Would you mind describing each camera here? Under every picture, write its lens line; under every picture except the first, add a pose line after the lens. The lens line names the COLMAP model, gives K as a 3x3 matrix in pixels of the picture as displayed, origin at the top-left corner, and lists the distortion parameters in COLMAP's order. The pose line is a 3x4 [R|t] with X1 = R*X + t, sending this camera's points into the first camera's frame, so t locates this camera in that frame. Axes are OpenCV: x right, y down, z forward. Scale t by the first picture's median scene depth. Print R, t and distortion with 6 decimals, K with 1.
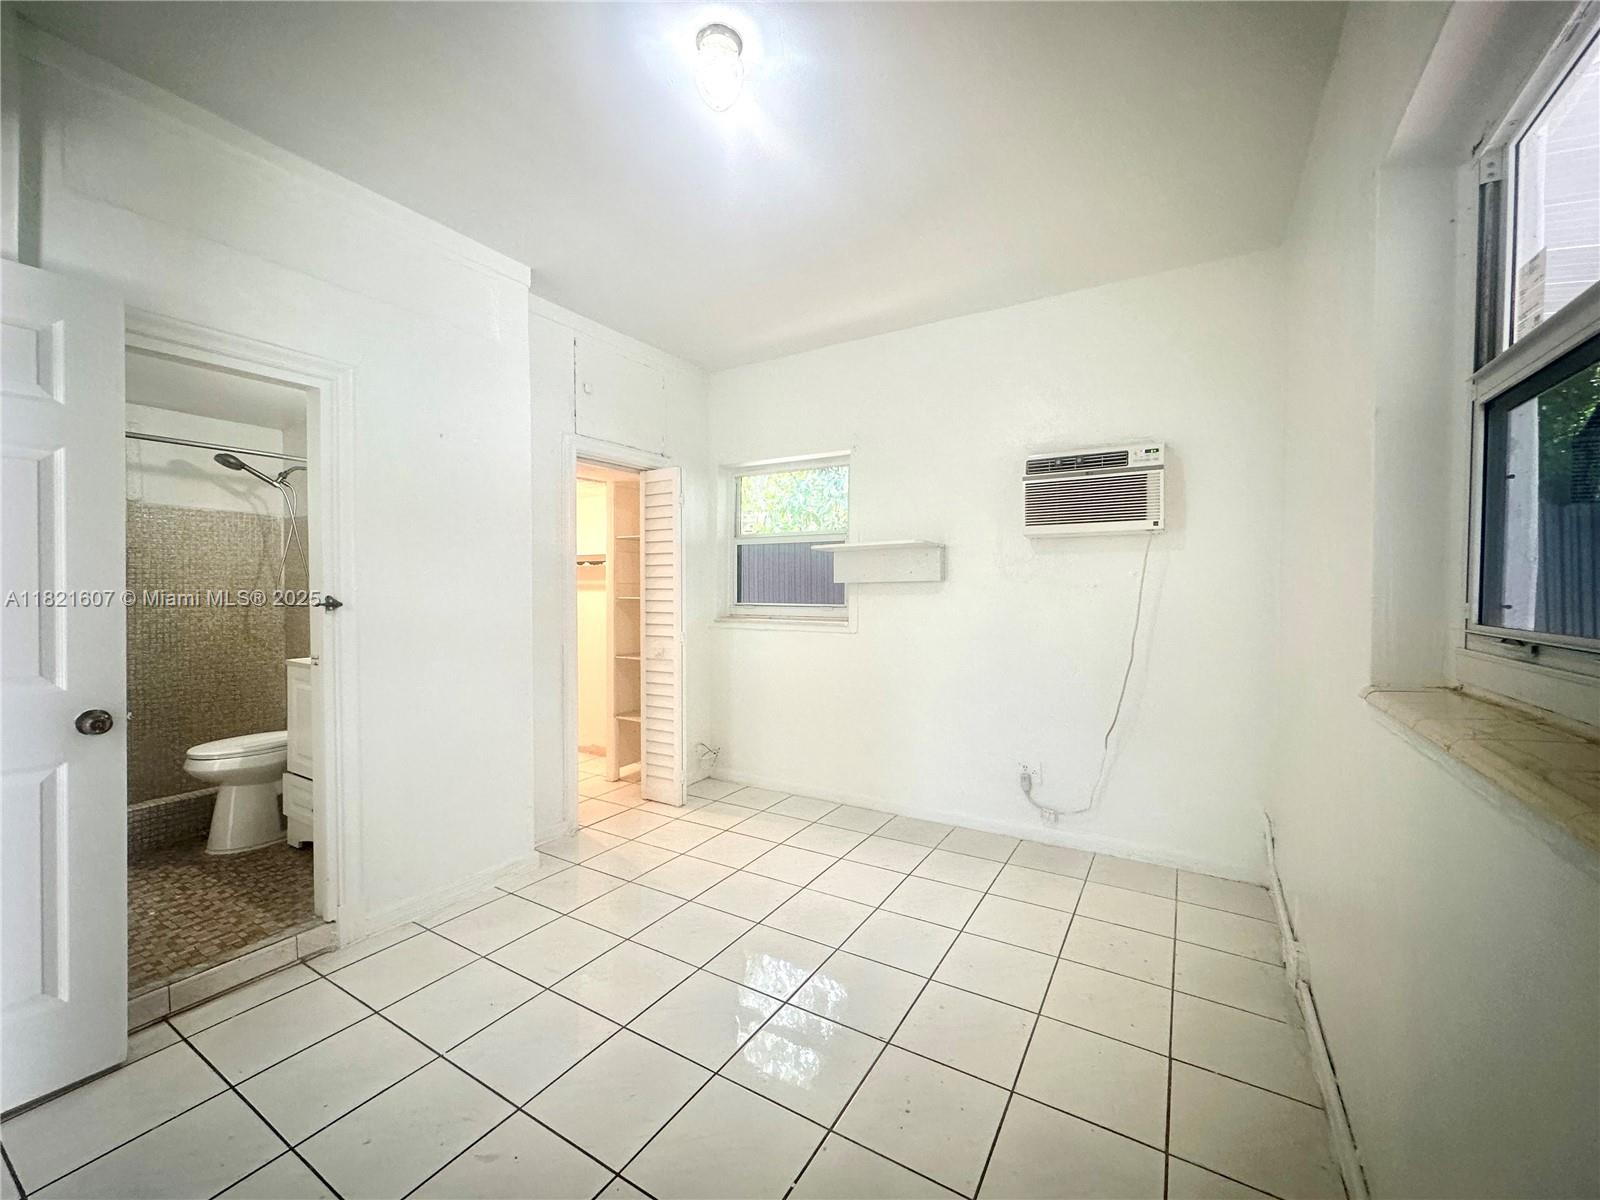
lens RADIAL K [[641.3, 0, 796.3], [0, 641.3, 600.1], [0, 0, 1]] dist [-0.000792, 0.001076]
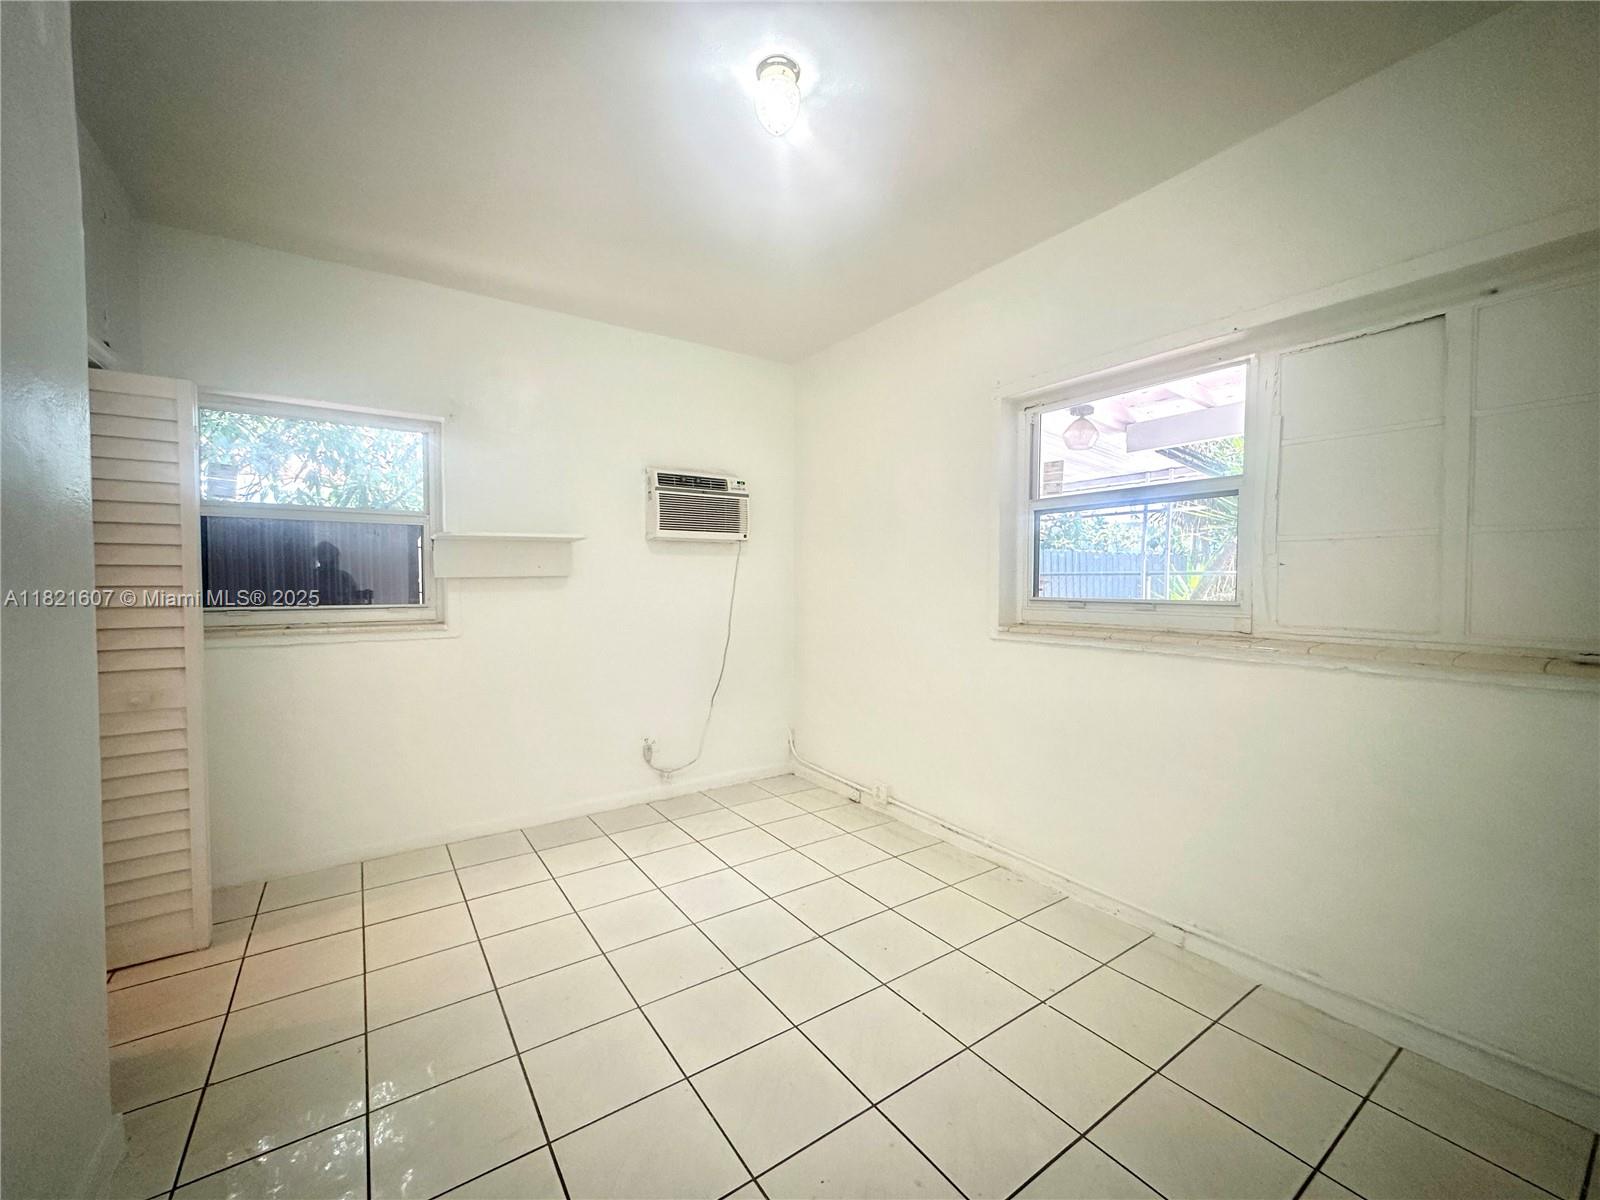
lens RADIAL K [[641.3, 0, 804.1], [0, 641.3, 604.5], [0, 0, 1]] dist [-0.000792, 0.001076]
pose [[0.412719, -0.034417, 0.910208, -0.634520], [0.019135, 0.999393, 0.029113, -0.010070], [-0.910658, 0.005401, 0.413127, 0.305127]]
